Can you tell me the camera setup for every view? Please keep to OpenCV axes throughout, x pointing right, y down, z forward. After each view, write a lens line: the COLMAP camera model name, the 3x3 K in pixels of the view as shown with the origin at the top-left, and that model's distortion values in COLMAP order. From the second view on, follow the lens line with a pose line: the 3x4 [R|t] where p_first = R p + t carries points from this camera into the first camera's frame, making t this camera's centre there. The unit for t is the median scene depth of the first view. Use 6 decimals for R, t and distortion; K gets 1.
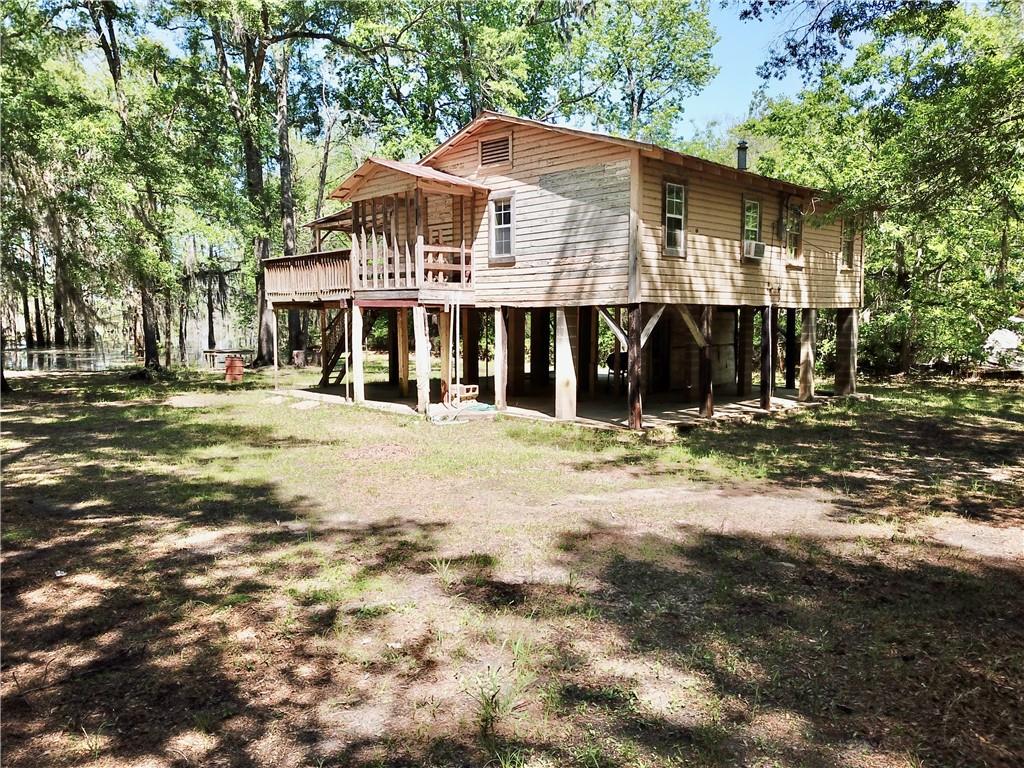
lens RADIAL K [[790.7, 0, 513.3], [0, 790.7, 385.8], [0, 0, 1]] dist [-0.000586, -0.002255]
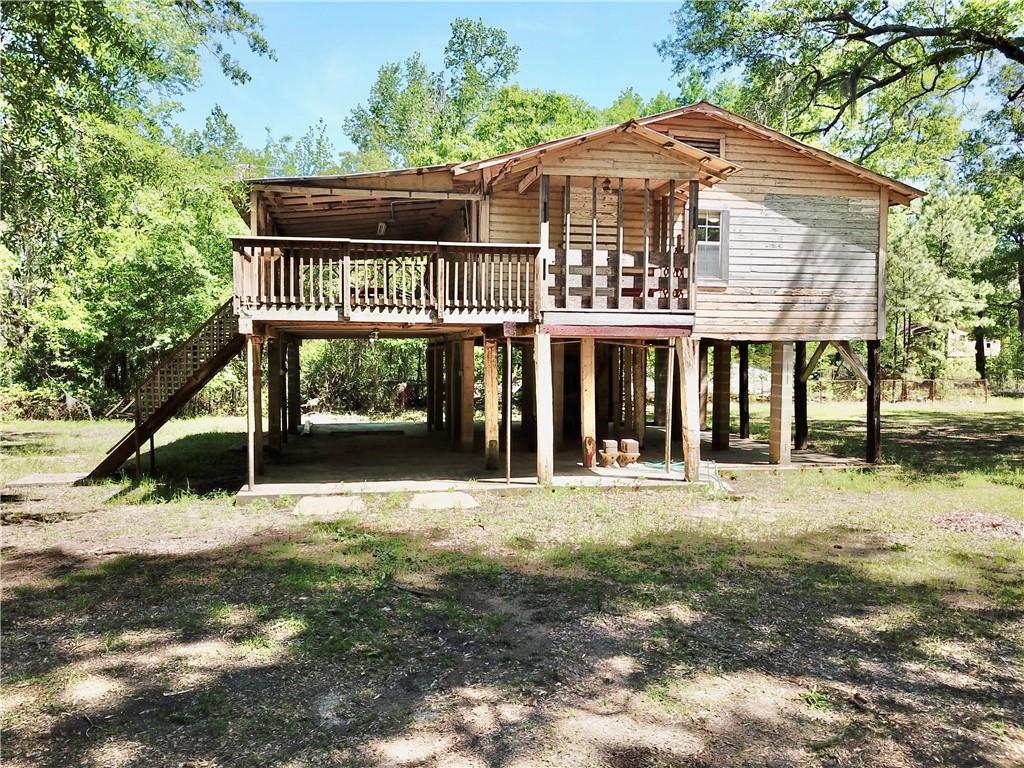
lens RADIAL K [[790.7, 0, 512.6], [0, 790.7, 382.4], [0, 0, 1]] dist [-0.000586, -0.002255]
pose [[0.520059, -0.028567, 0.853653, -0.900099], [0.071463, 0.997392, -0.010160, -0.066288], [-0.851136, 0.066288, 0.520744, 0.807097]]
